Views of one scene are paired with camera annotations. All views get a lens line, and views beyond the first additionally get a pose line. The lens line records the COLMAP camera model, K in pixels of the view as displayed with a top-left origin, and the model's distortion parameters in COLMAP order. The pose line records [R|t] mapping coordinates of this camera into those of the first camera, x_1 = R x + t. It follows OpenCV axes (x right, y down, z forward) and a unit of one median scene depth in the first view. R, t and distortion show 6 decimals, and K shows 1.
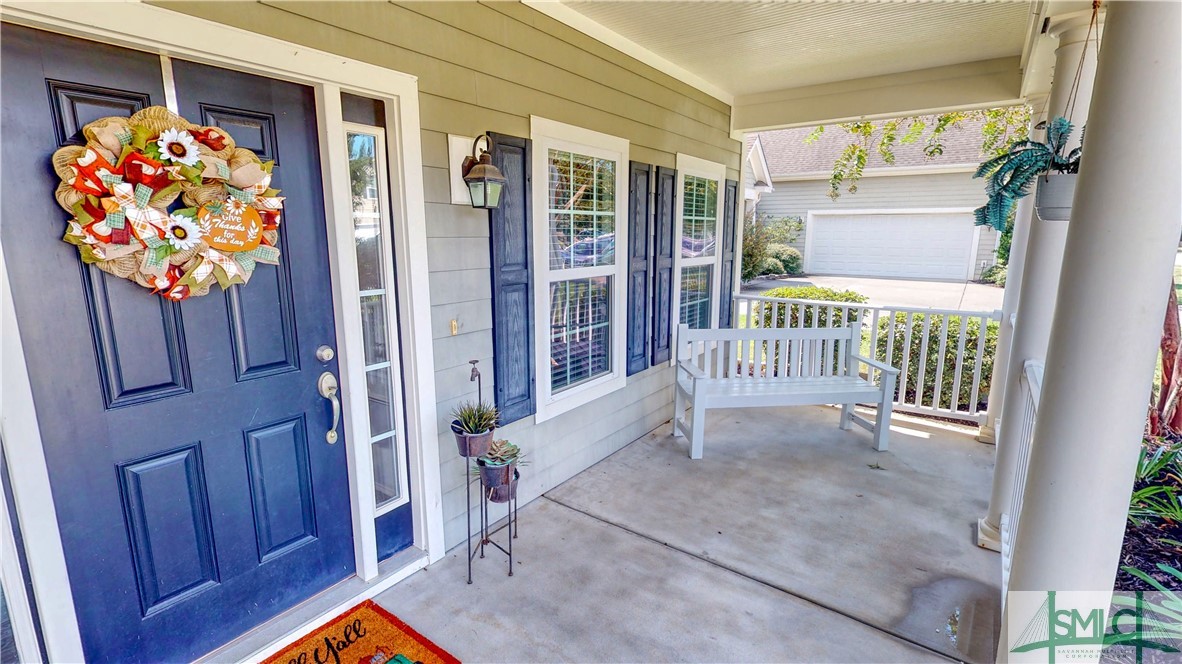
lens RADIAL K [[546.7, 0, 591.3], [0, 546.7, 338.8], [0, 0, 1]] dist [0.000026, -0.000342]
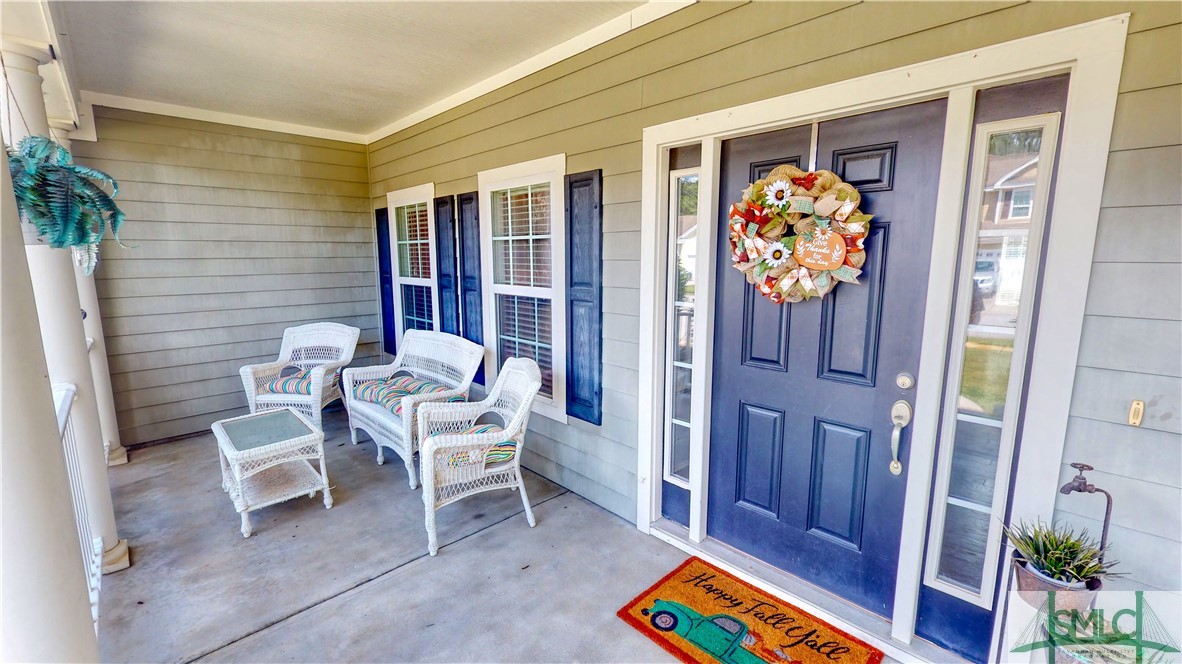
lens RADIAL K [[482.5, 0, 591.0], [0, 482.5, 332.0], [0, 0, 1]] dist [-0.002441, -0.000193]
pose [[-0.173375, 0.156196, -0.972391, 0.480493], [-0.186745, 0.964217, 0.188179, -0.129102], [0.966989, 0.214214, -0.138003, 0.662897]]
